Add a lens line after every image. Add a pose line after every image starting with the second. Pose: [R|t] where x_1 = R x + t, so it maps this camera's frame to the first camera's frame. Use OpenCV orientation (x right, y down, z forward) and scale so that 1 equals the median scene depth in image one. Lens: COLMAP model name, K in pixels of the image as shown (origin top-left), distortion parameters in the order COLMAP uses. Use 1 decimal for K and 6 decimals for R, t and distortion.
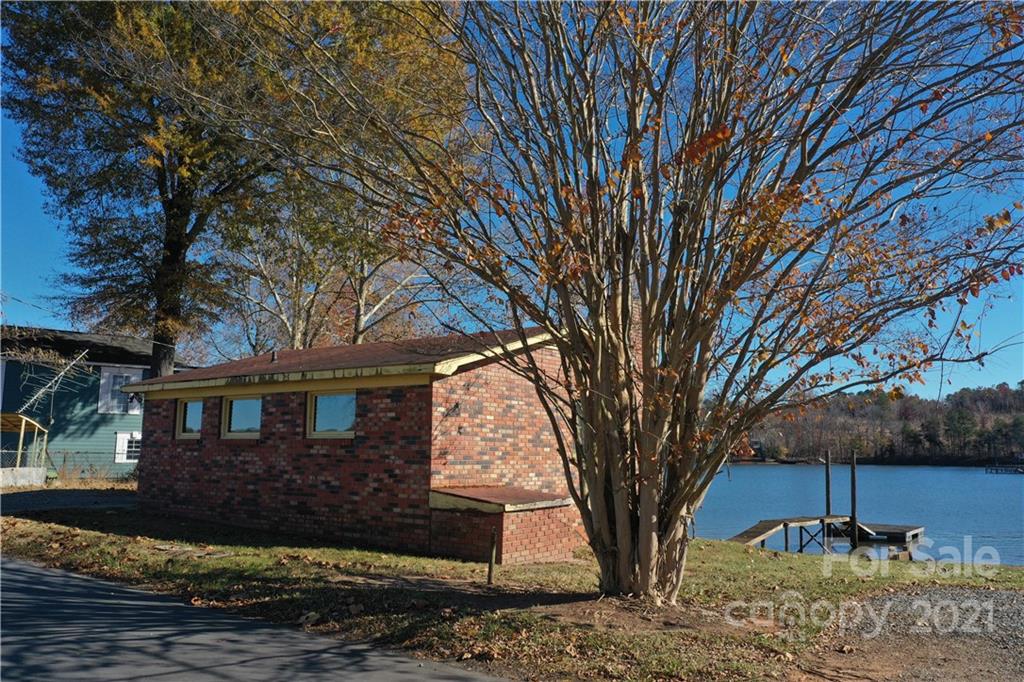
lens RADIAL K [[811.0, 0, 512.0], [0, 811.0, 341.0], [0, 0, 1]] dist [0.003525, 0.005379]
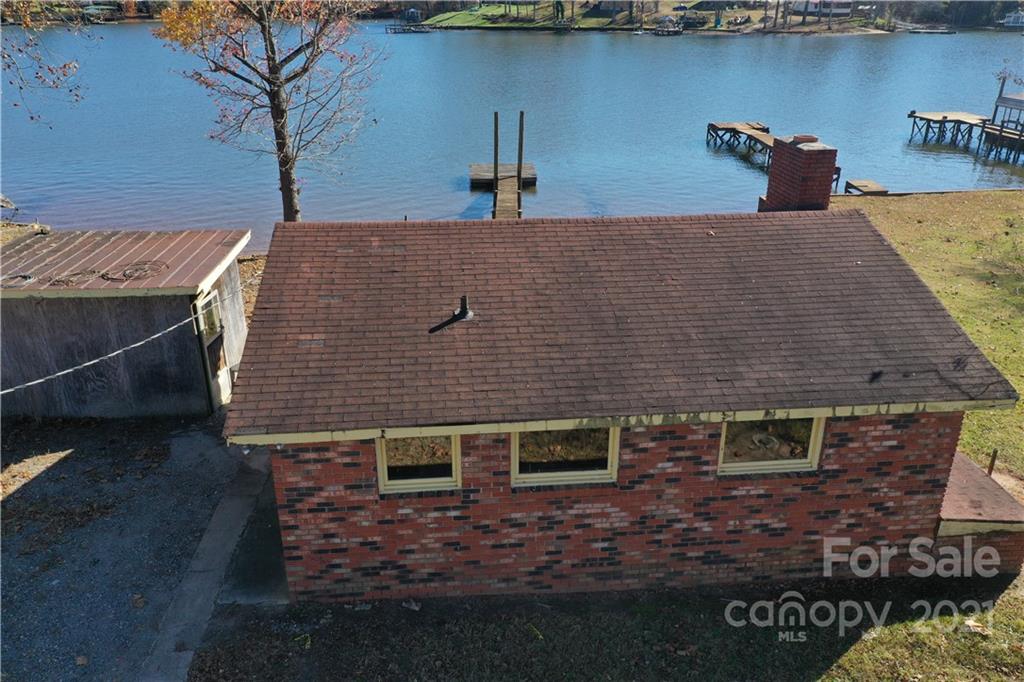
lens RADIAL K [[811.0, 0, 512.0], [0, 811.0, 341.0], [0, 0, 1]] dist [0.003525, 0.005379]
pose [[0.747275, -0.271691, 0.606435, -0.734511], [-0.080785, 0.868687, 0.488730, -0.290708], [-0.659586, -0.414207, 0.627200, 0.686422]]
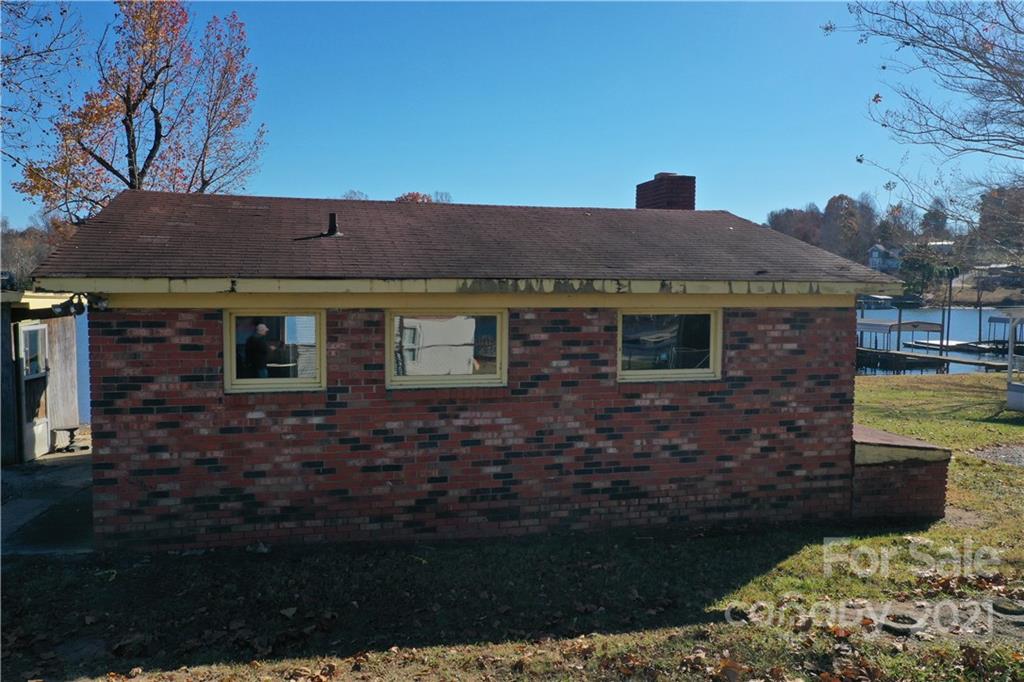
lens RADIAL K [[811.0, 0, 512.0], [0, 811.0, 341.0], [0, 0, 1]] dist [0.003525, 0.005379]
pose [[0.633806, -0.058263, 0.771294, -0.744527], [-0.103486, 0.981807, 0.159204, -0.002838], [-0.766538, -0.180722, 0.616246, 0.643488]]
